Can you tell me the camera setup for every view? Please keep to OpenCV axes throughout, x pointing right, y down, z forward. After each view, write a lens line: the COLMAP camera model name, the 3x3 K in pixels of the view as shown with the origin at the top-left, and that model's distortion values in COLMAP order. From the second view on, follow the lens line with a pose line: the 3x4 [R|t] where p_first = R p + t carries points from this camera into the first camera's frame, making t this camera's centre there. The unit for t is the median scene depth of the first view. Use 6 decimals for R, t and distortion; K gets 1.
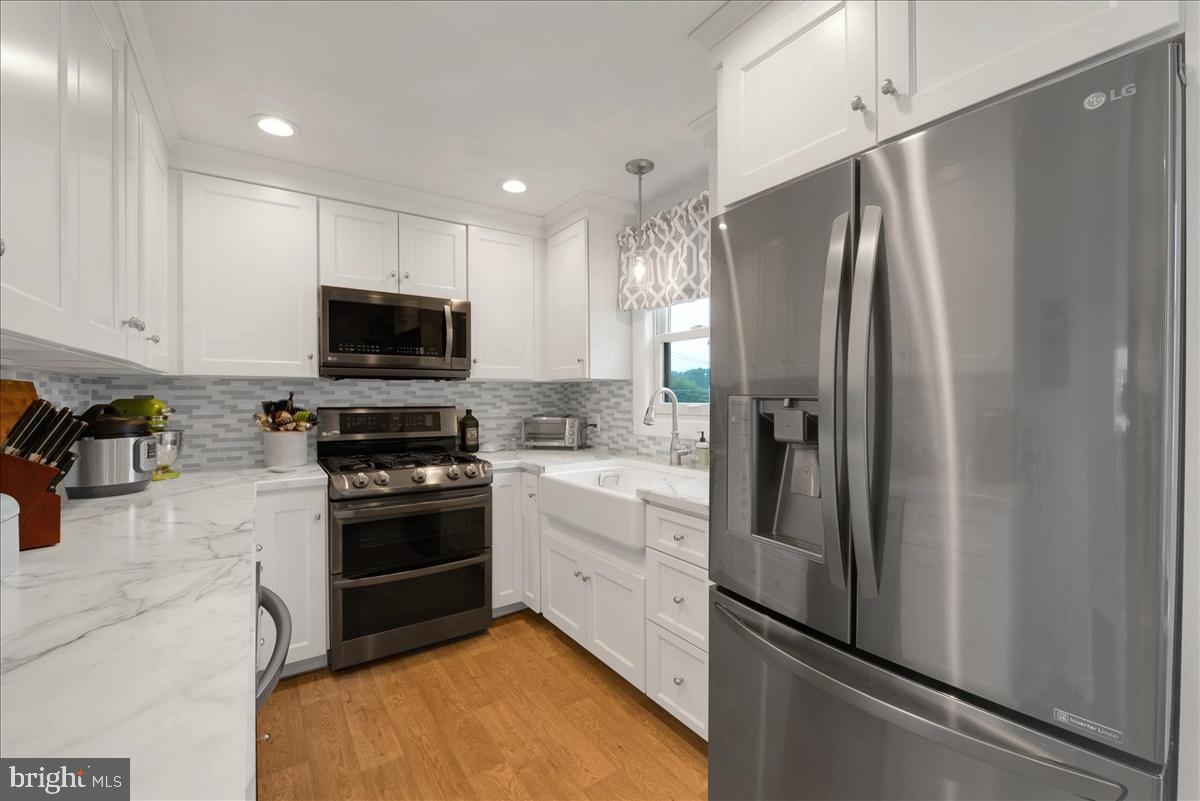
lens RADIAL K [[490.0, 0, 600.3], [0, 490.0, 370.0], [0, 0, 1]] dist [-0.011472, -0.000265]
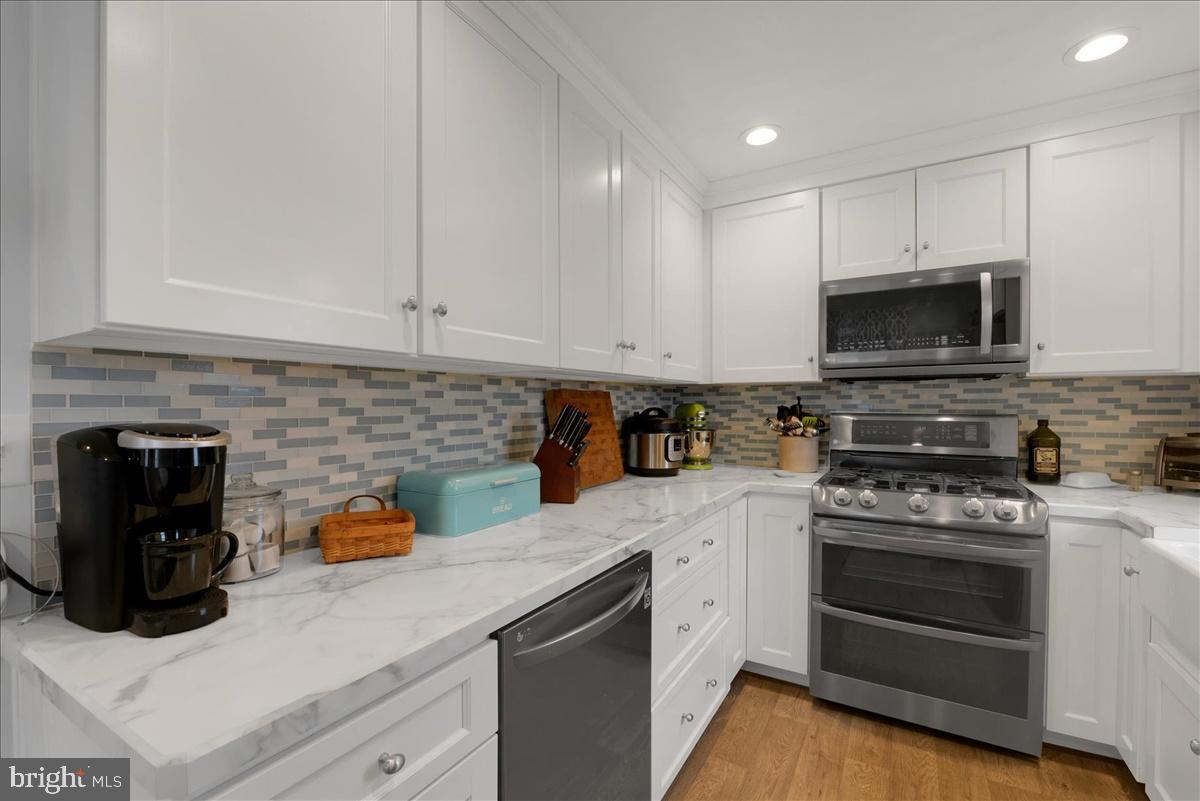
lens RADIAL K [[521.6, 0, 601.0], [0, 521.6, 391.2], [0, 0, 1]] dist [-0.009459, 0.000095]
pose [[0.416728, -0.020487, -0.908800, 0.157712], [0.051009, 0.998698, 0.000876, 0.012731], [0.907599, -0.046722, 0.417230, 0.201766]]
